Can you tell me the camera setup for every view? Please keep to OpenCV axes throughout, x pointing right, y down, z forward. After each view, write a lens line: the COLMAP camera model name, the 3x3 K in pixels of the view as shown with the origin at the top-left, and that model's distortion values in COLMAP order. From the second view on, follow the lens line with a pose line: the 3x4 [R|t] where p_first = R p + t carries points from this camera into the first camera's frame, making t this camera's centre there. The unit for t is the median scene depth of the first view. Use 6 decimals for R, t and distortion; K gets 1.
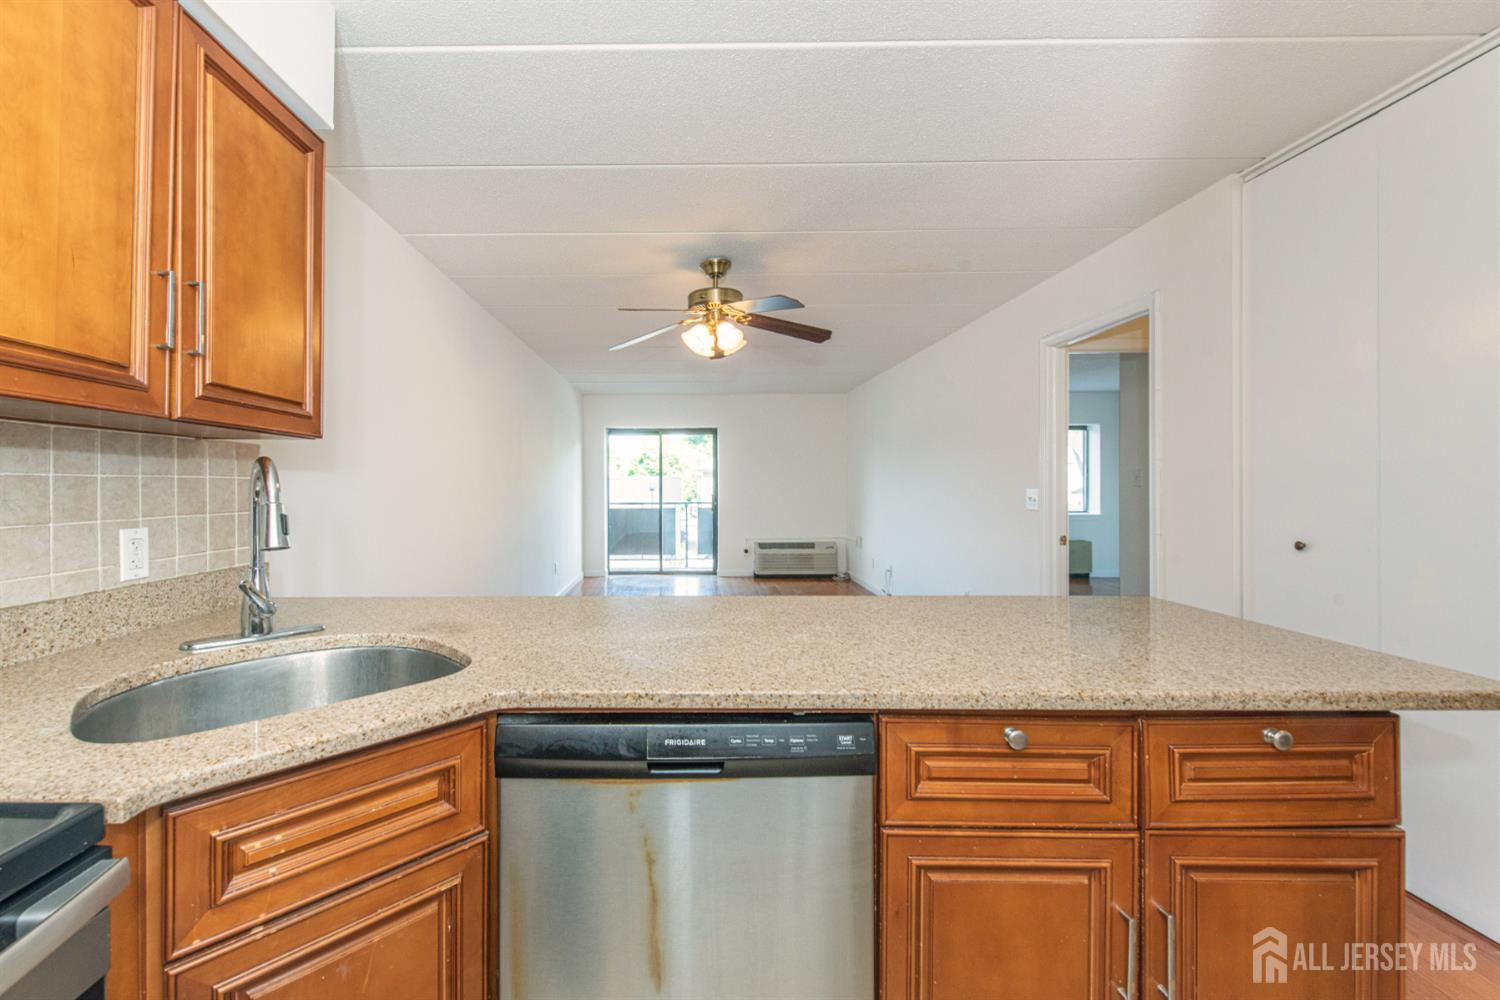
lens RADIAL K [[614.0, 0, 745.3], [0, 614.0, 483.0], [0, 0, 1]] dist [0.019105, -0.008306]
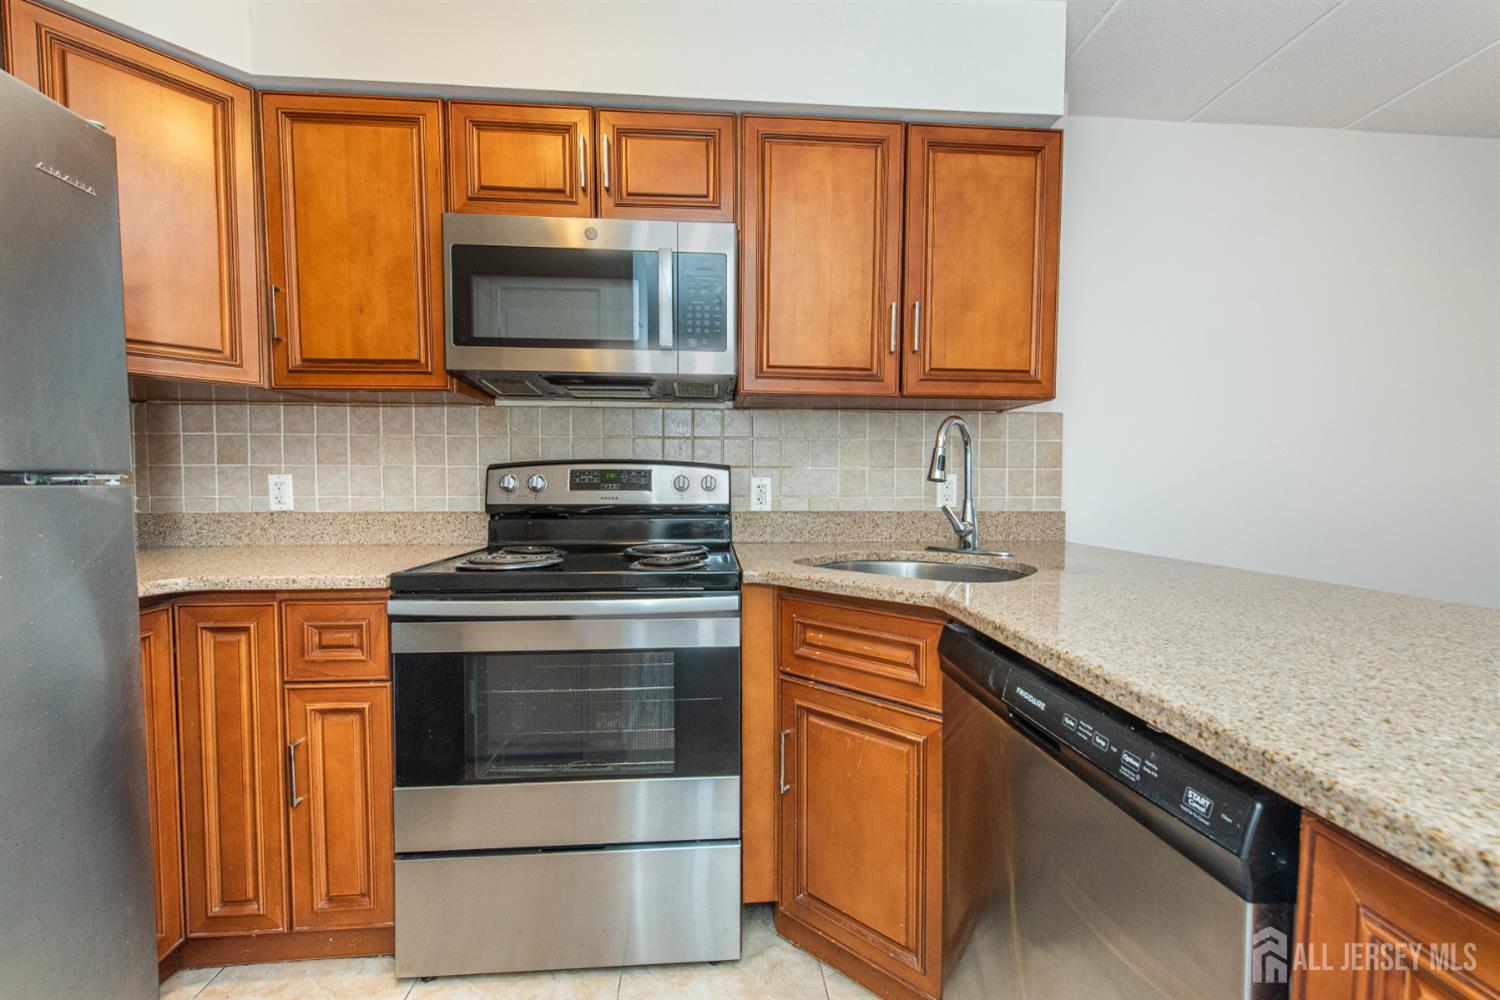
lens RADIAL K [[597.8, 0, 695.1], [0, 597.8, 509.0], [0, 0, 1]] dist [0.015333, -0.007360]
pose [[-0.019197, 0.039775, -0.999024, 0.533409], [0.002735, 0.999207, 0.039730, 0.103707], [0.999812, -0.001970, -0.019291, 0.433671]]
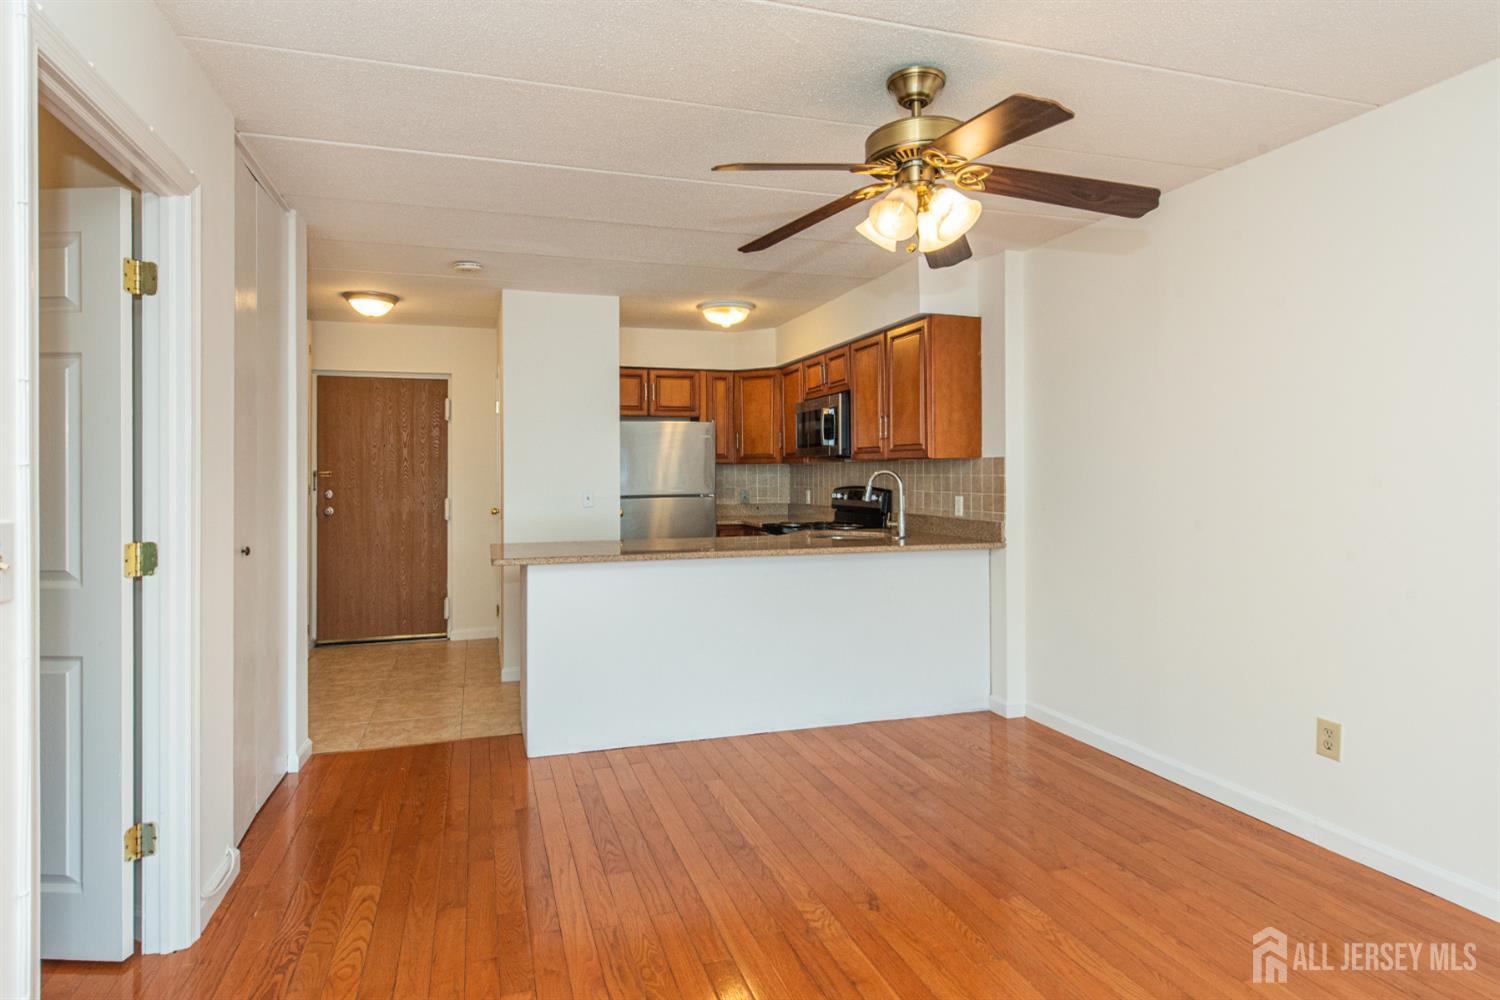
lens RADIAL K [[788.1, 0, 724.9], [0, 788.1, 475.2], [0, 0, 1]] dist [0.001322, 0.000371]
pose [[-0.979857, 0.007490, -0.199561, 0.635753], [0.007988, 0.999967, -0.001691, -0.016270], [0.199541, -0.003251, -0.979884, 4.212619]]
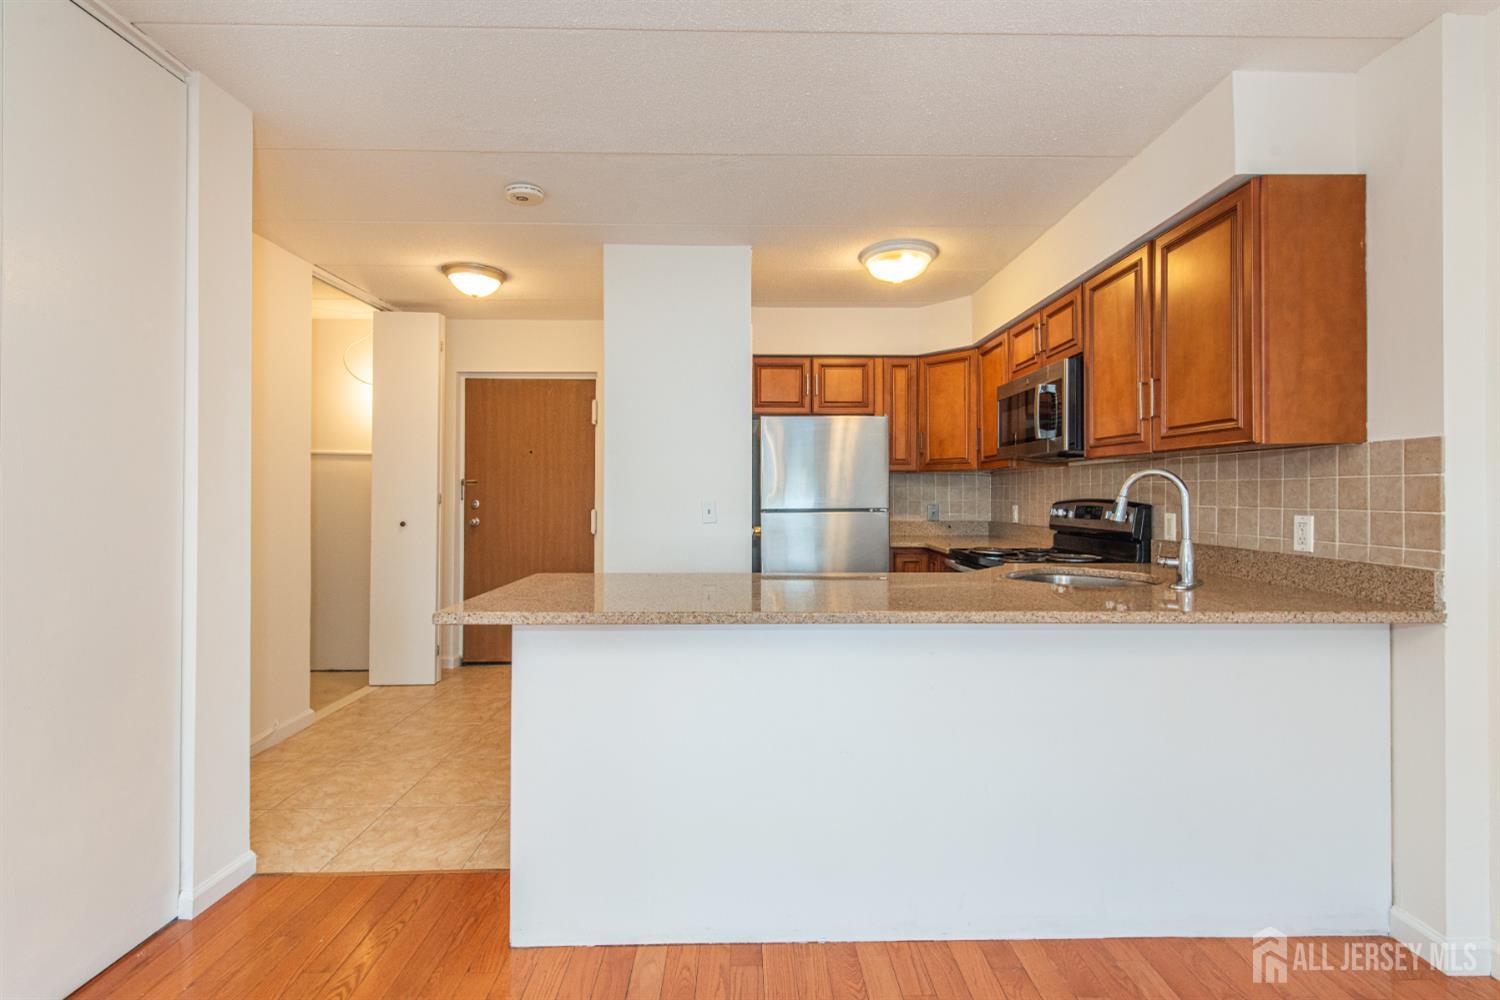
lens RADIAL K [[659.4, 0, 767.5], [0, 659.4, 490.3], [0, 0, 1]] dist [0.003904, 0.000140]
pose [[-0.998493, 0.001932, 0.054838, 0.157347], [0.001477, 0.999964, -0.008337, 0.028095], [-0.054852, -0.008244, -0.998460, 2.718588]]
